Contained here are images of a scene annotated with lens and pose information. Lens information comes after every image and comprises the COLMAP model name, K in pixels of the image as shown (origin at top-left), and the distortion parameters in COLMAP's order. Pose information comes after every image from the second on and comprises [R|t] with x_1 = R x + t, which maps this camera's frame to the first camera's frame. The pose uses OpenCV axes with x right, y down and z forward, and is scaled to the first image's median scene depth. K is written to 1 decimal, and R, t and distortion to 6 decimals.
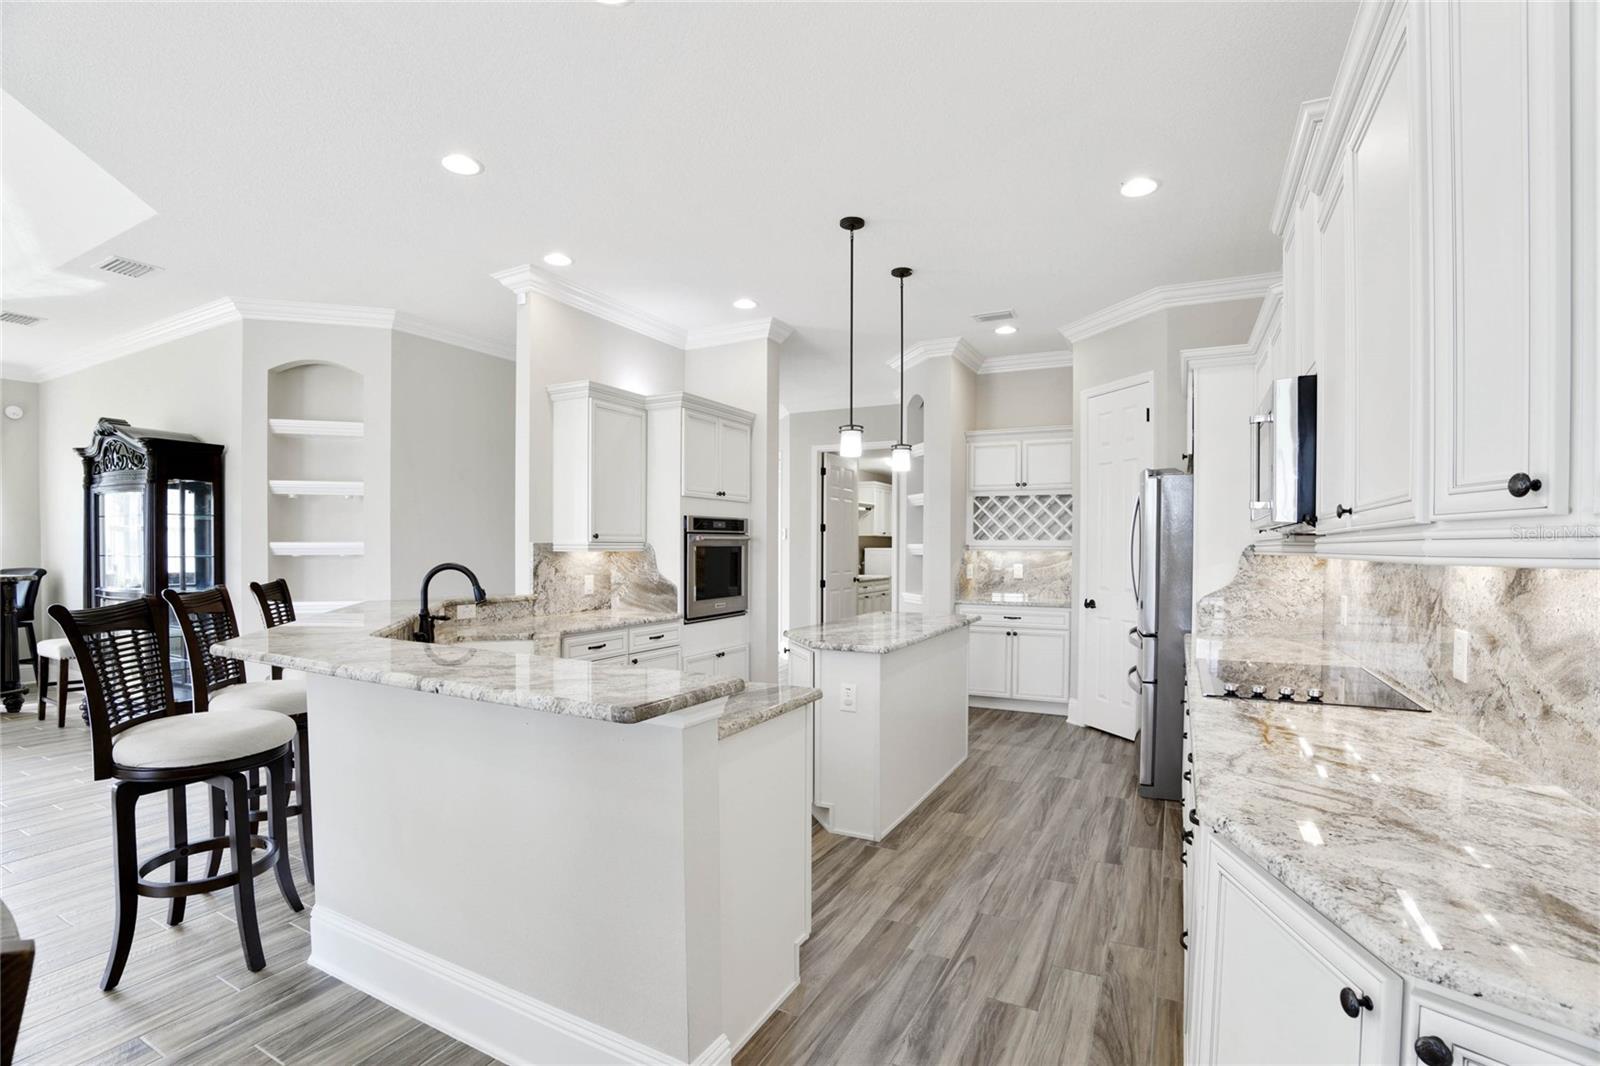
lens RADIAL K [[728.5, 0, 800.0], [0, 728.5, 533.0], [0, 0, 1]] dist [-0.074413, 0.022879]
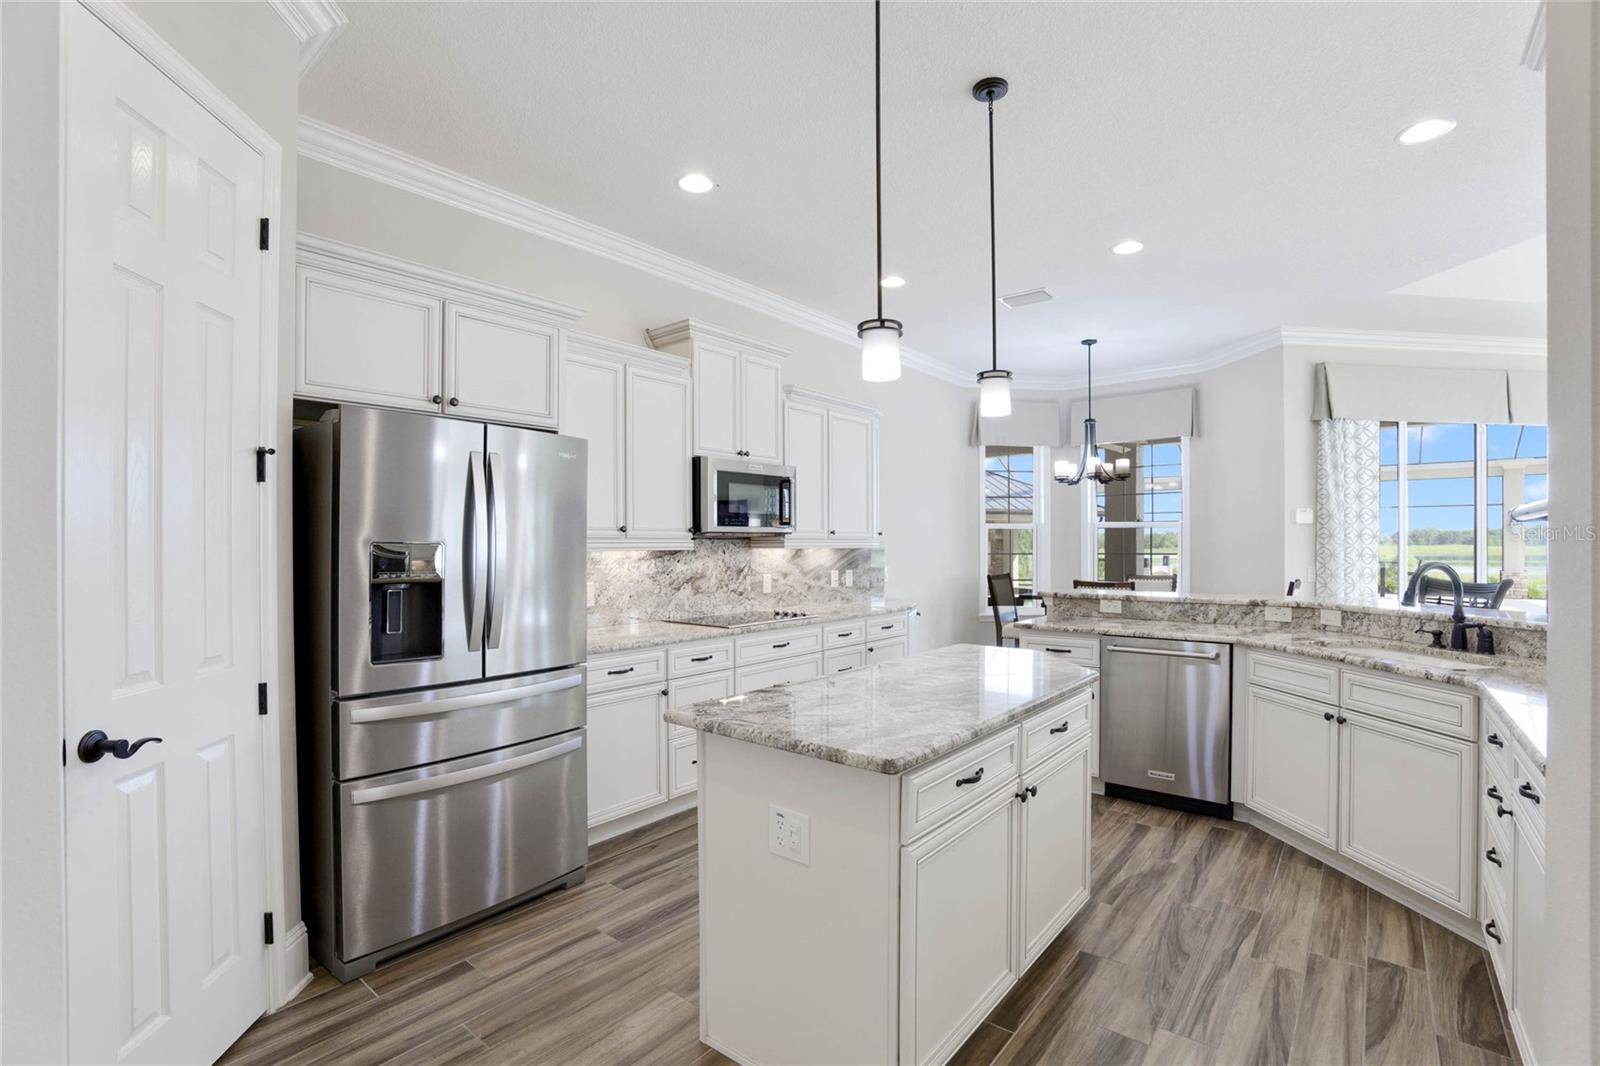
lens RADIAL K [[723.0, 0, 801.6], [0, 723.0, 542.8], [0, 0, 1]] dist [-0.075613, 0.022805]
pose [[-0.980150, 0.002442, 0.198243, 0.084177], [-0.001741, 0.999780, -0.020920, 0.024851], [-0.198251, -0.020850, -0.979930, 1.300161]]
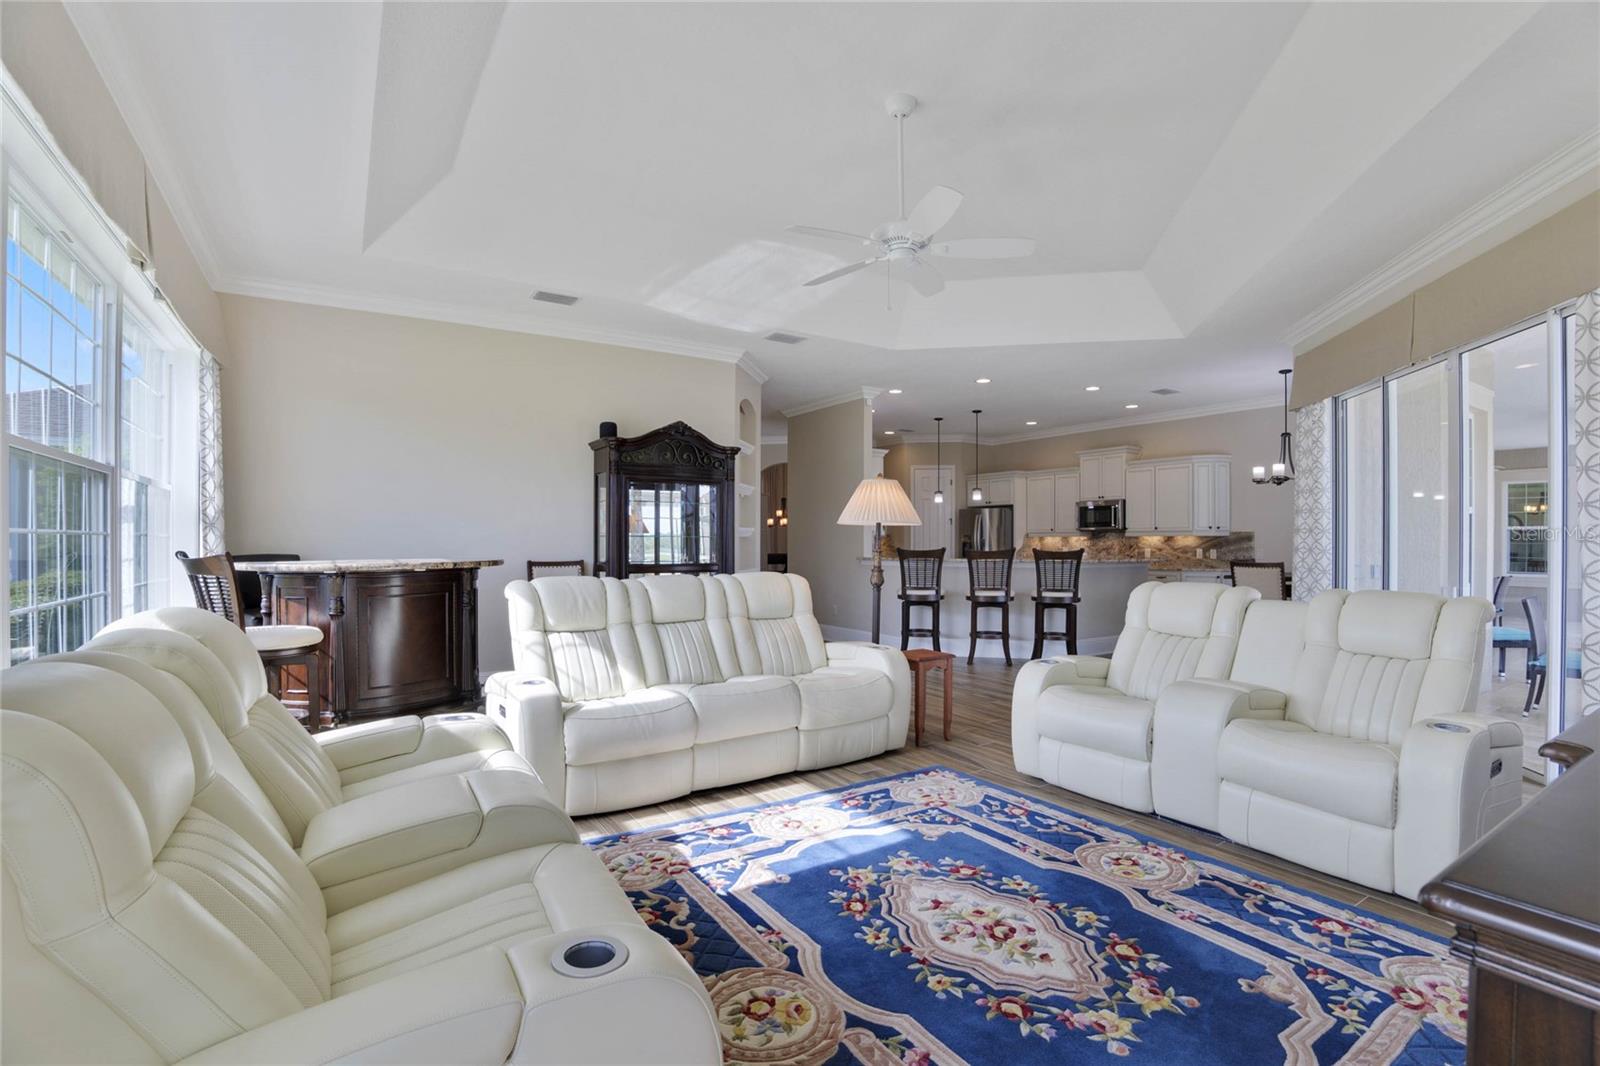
lens RADIAL K [[737.9, 0, 798.2], [0, 737.9, 538.3], [0, 0, 1]] dist [-0.087959, 0.026912]
pose [[0.488731, 0.003325, 0.872428, -1.959475], [-0.018845, 0.999800, 0.006746, 0.022557], [-0.872231, -0.019738, 0.488696, 0.201992]]
